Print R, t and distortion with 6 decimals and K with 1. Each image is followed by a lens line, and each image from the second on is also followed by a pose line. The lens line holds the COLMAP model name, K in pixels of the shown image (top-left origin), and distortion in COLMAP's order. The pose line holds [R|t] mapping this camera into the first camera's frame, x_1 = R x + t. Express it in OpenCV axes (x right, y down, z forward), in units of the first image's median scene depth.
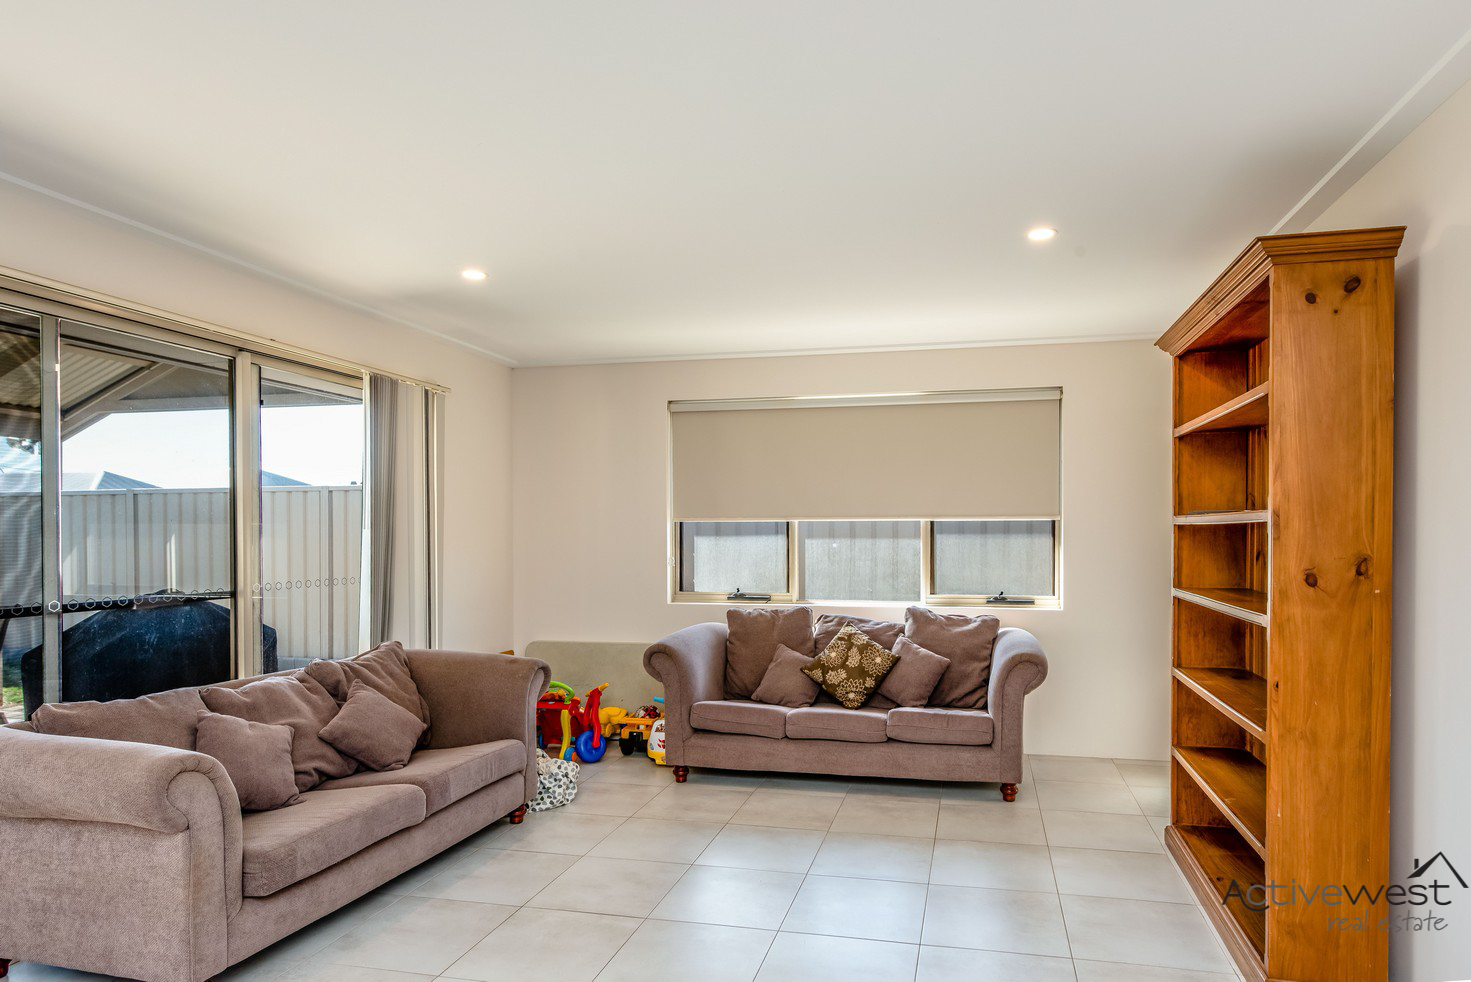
lens RADIAL K [[866.5, 0, 738.7], [0, 866.5, 537.2], [0, 0, 1]] dist [-0.000181, -0.000734]
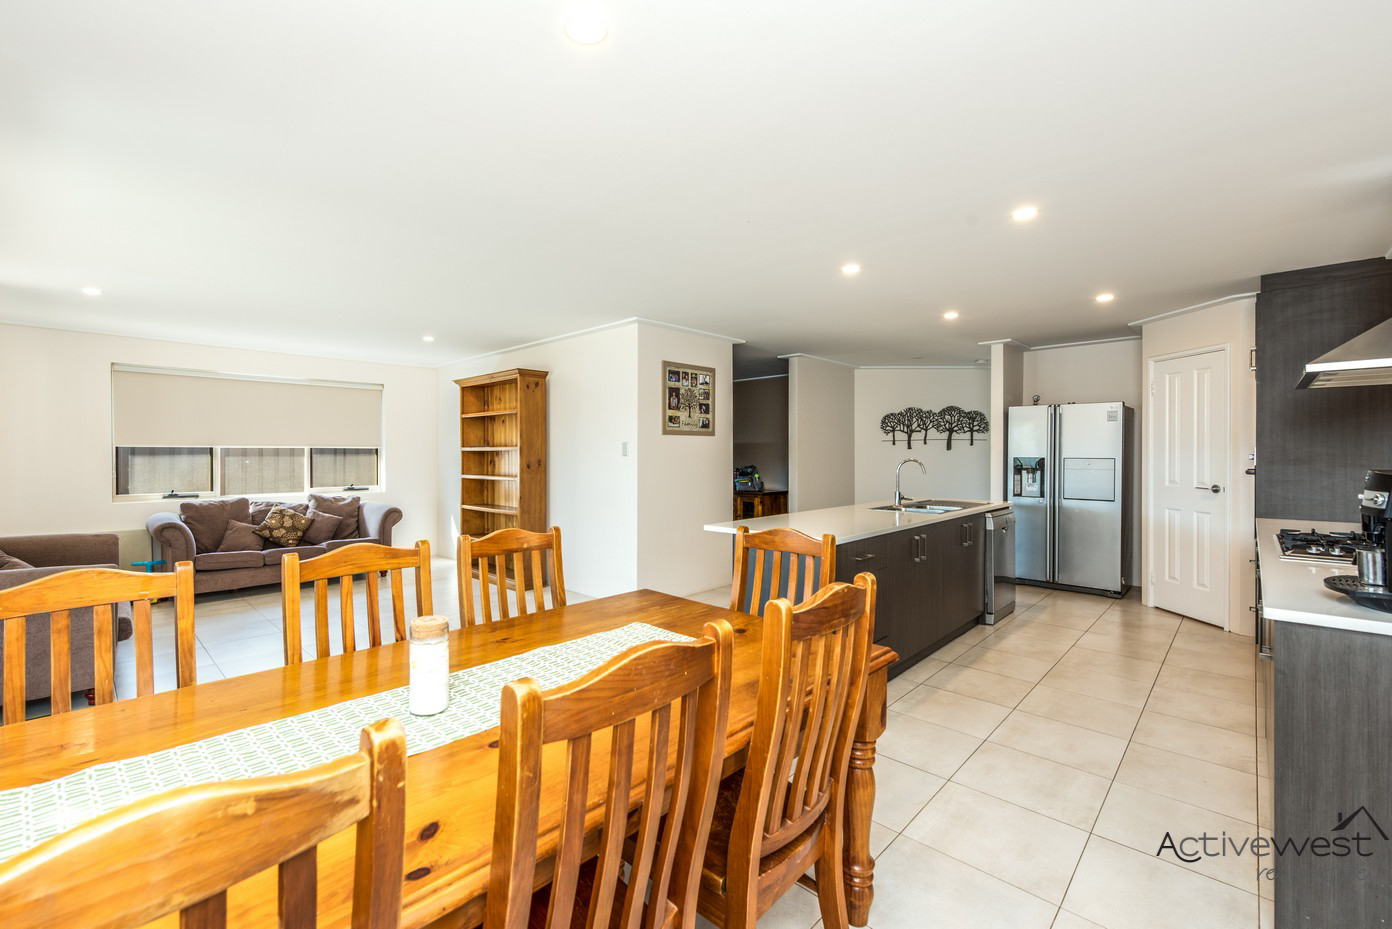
lens RADIAL K [[583.4, 0, 696.0], [0, 583.4, 464.5], [0, 0, 1]] dist [-0.000030, 0.000035]
pose [[0.494350, -0.013486, 0.869158, -0.500803], [0.007419, 0.999909, 0.011295, 0.009109], [-0.869231, 0.000865, 0.494405, -0.361127]]
